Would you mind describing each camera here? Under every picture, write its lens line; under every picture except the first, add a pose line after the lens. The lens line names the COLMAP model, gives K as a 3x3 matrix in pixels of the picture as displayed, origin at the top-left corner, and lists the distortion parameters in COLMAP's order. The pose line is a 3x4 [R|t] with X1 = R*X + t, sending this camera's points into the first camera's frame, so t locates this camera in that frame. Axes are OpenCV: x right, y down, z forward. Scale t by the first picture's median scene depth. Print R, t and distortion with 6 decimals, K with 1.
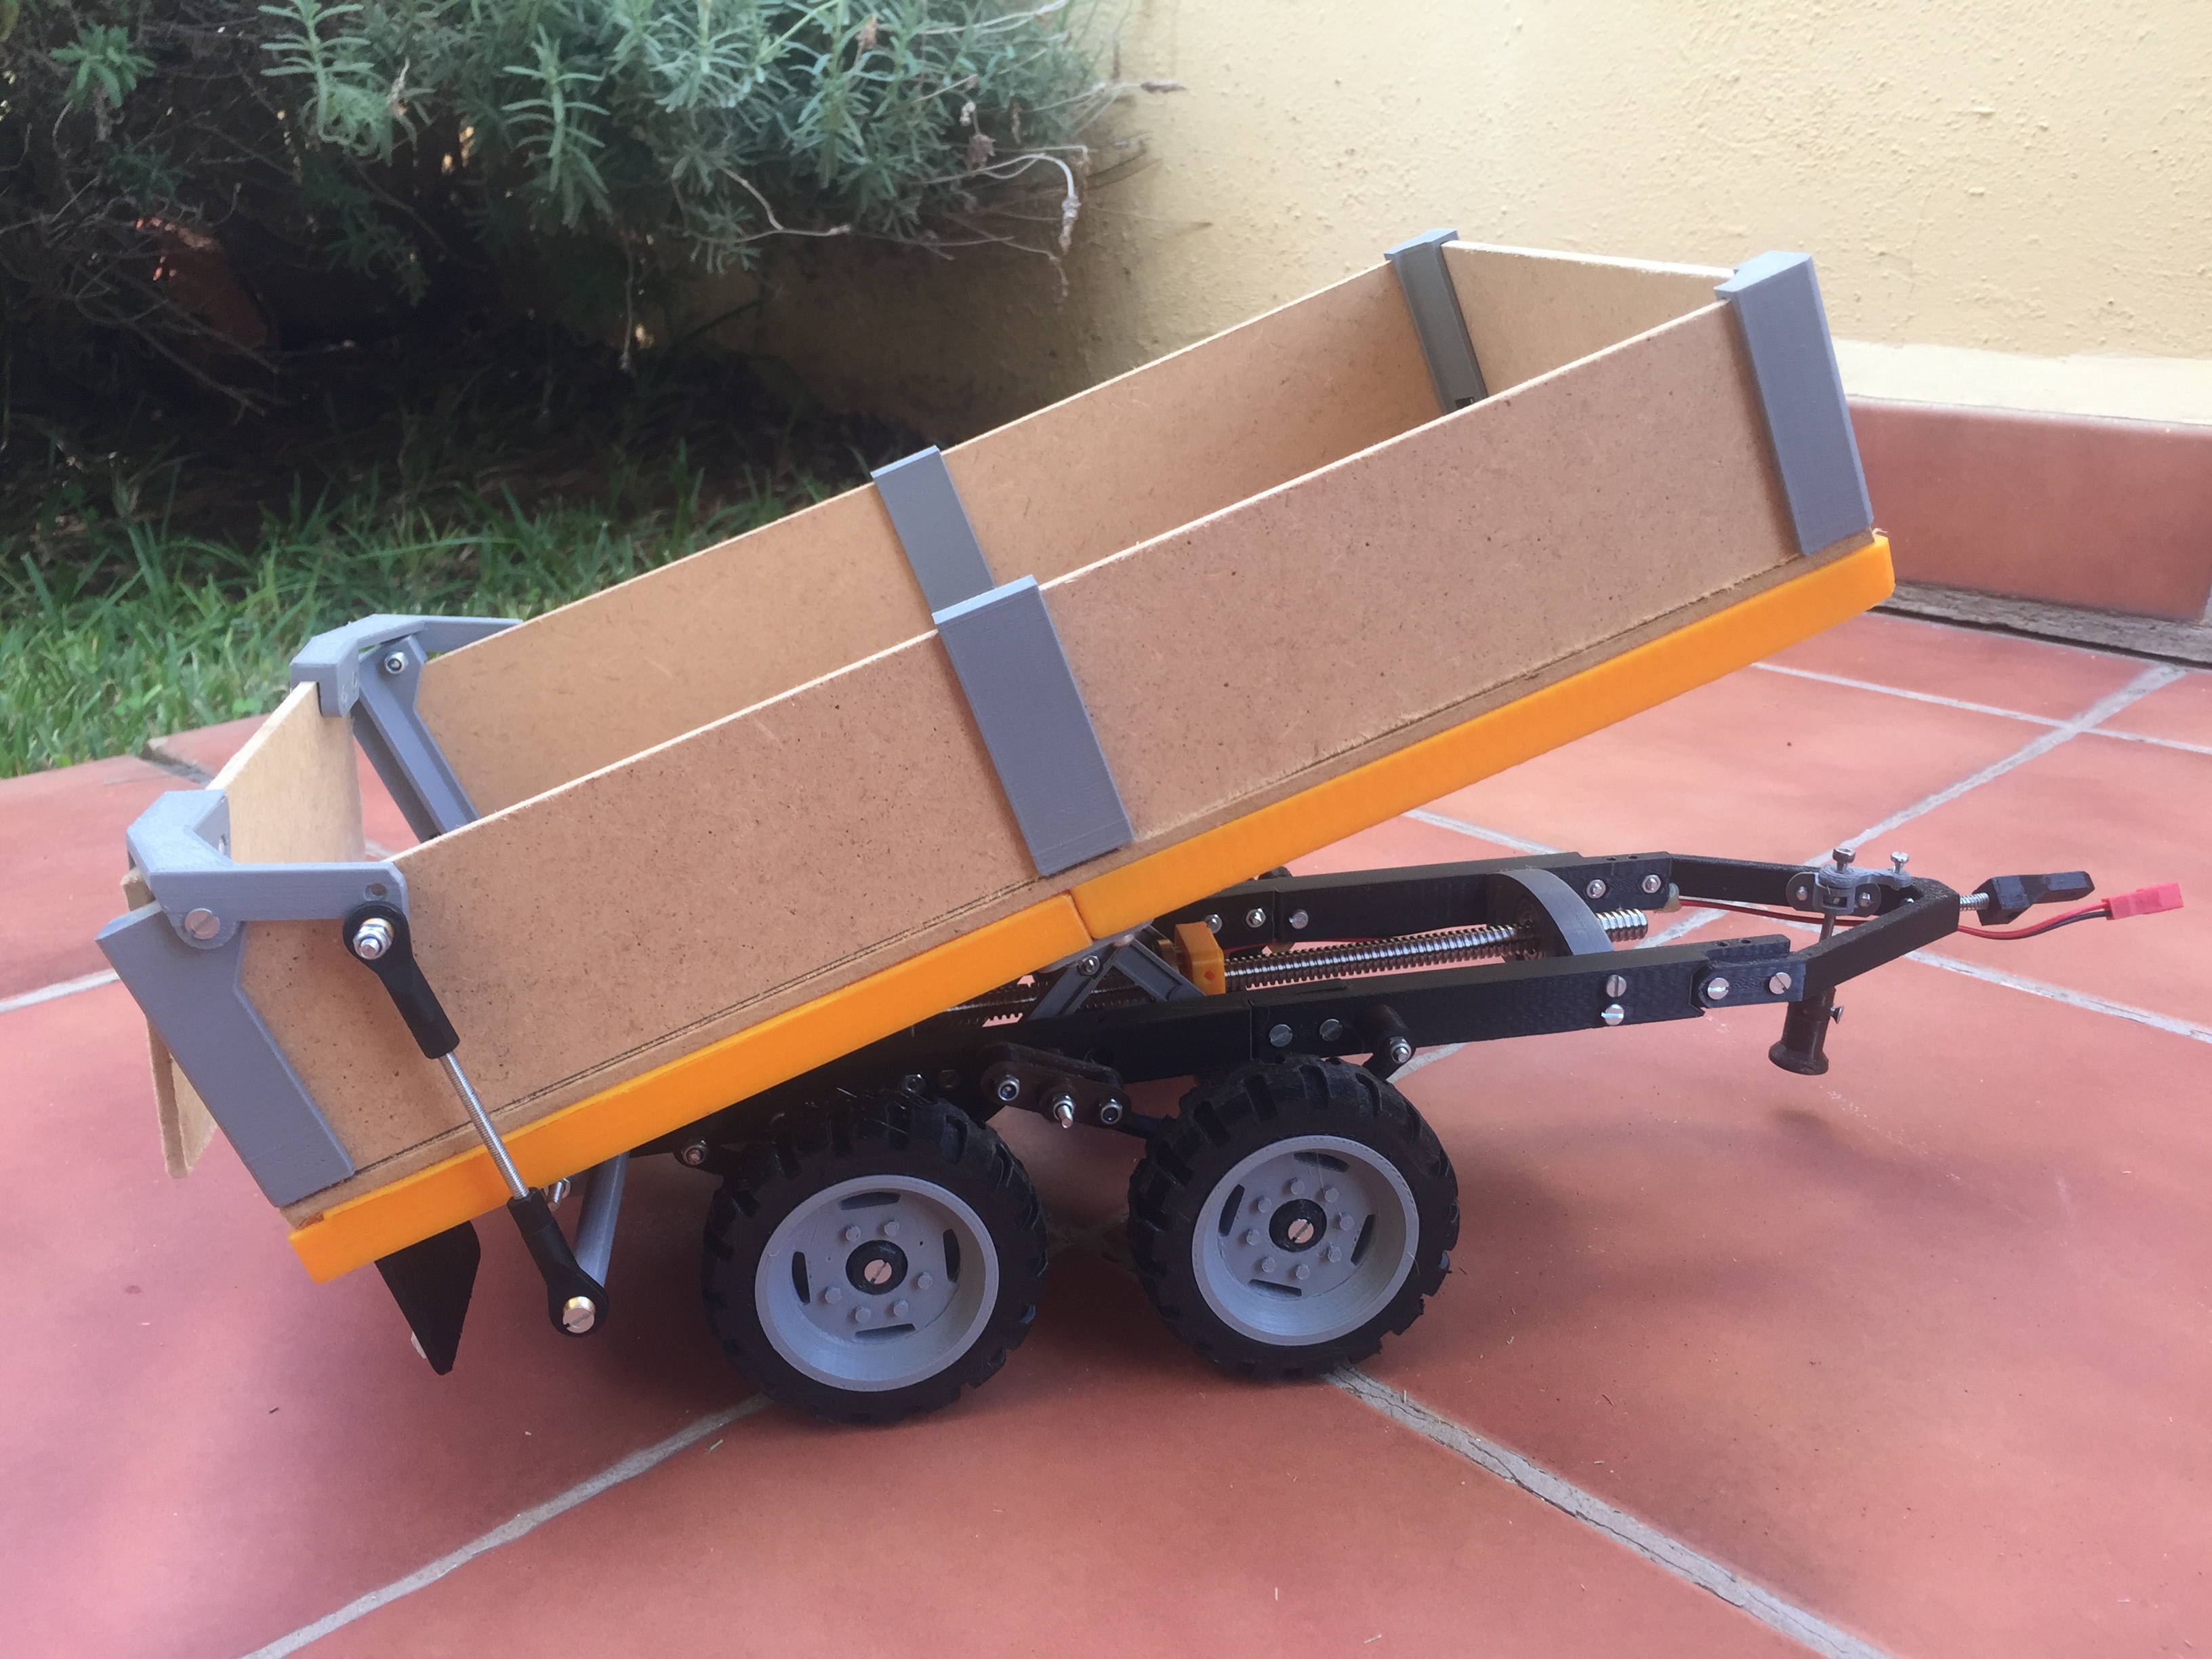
lens RADIAL K [[1912.7, 0, 1108.5], [0, 1912.7, 892.8], [0, 0, 1]] dist [0.047247, -0.057544]
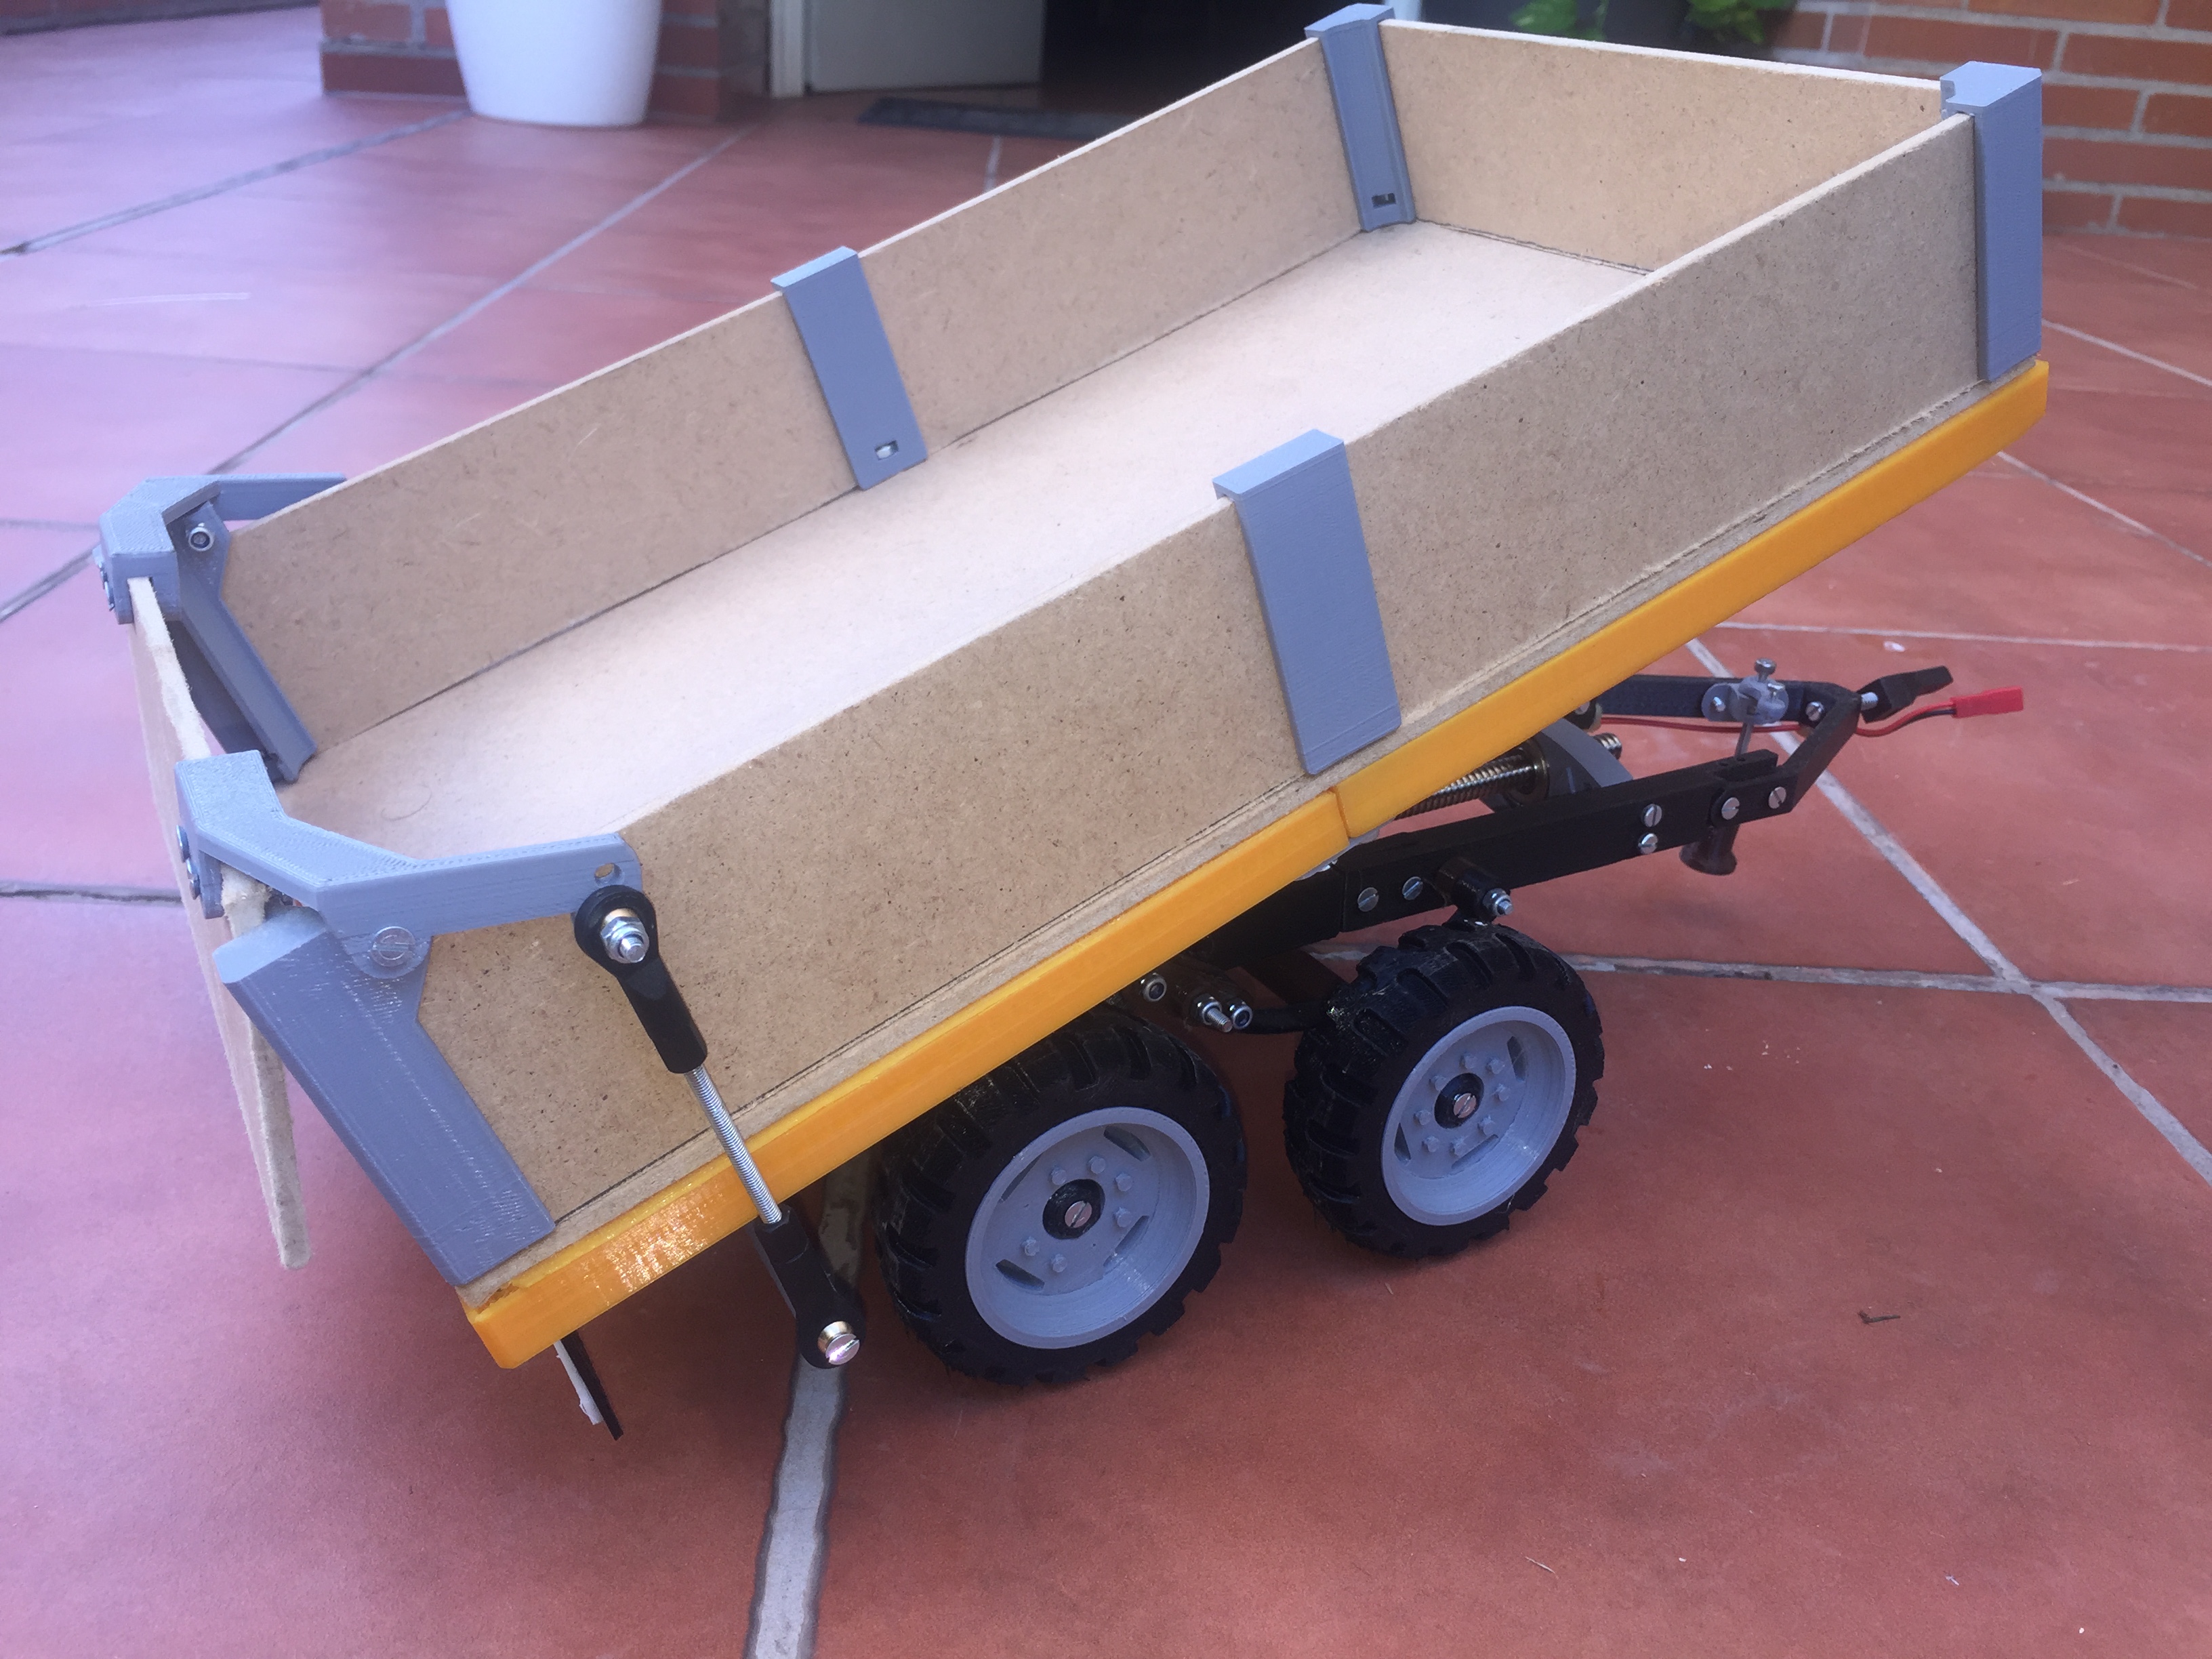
lens RADIAL K [[1912.7, 0, 1115.4], [0, 1912.7, 890.3], [0, 0, 1]] dist [0.047247, -0.057544]
pose [[0.940790, -0.106781, 0.321732, -0.412299], [0.069216, 0.989607, 0.126048, -0.073866], [-0.331848, -0.096315, 0.938403, 0.197148]]
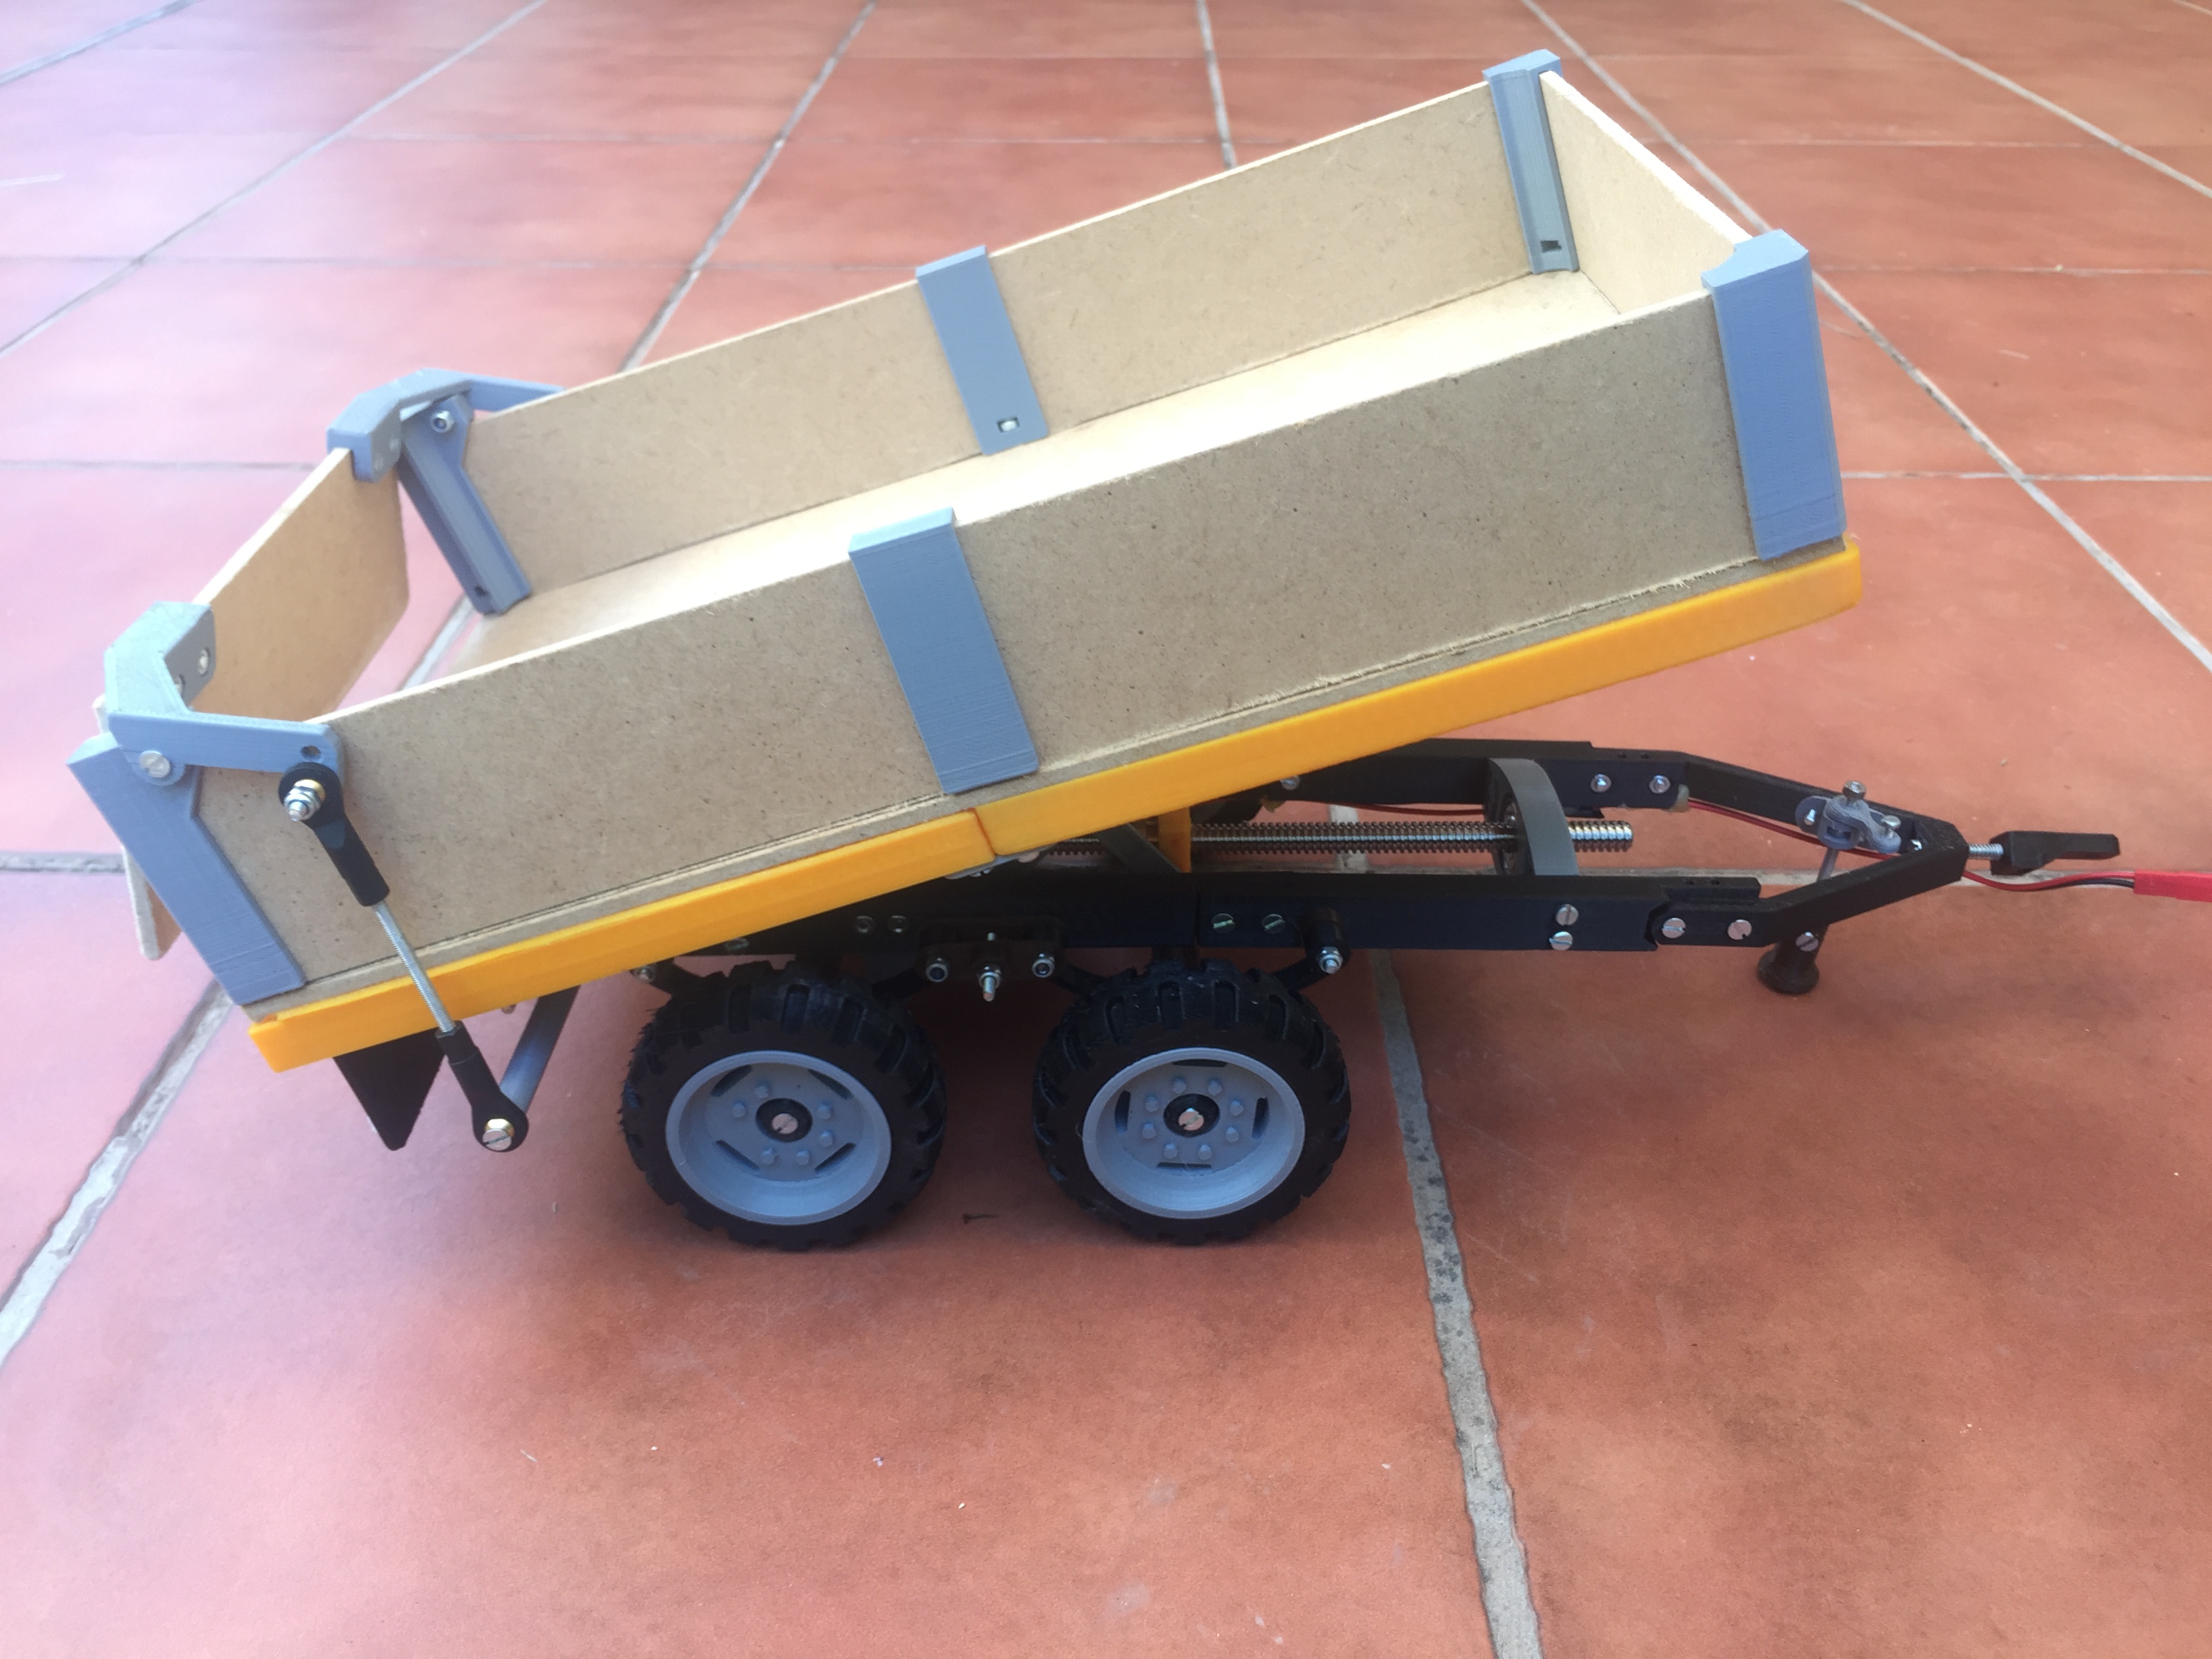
lens RADIAL K [[1912.7, 0, 1095.1], [0, 1912.7, 876.5], [0, 0, 1]] dist [0.047247, -0.057544]
pose [[0.985999, 0.129592, -0.104941, 0.157896], [-0.106491, 0.973627, 0.201766, -0.182277], [0.128321, -0.187765, 0.973796, 0.003991]]
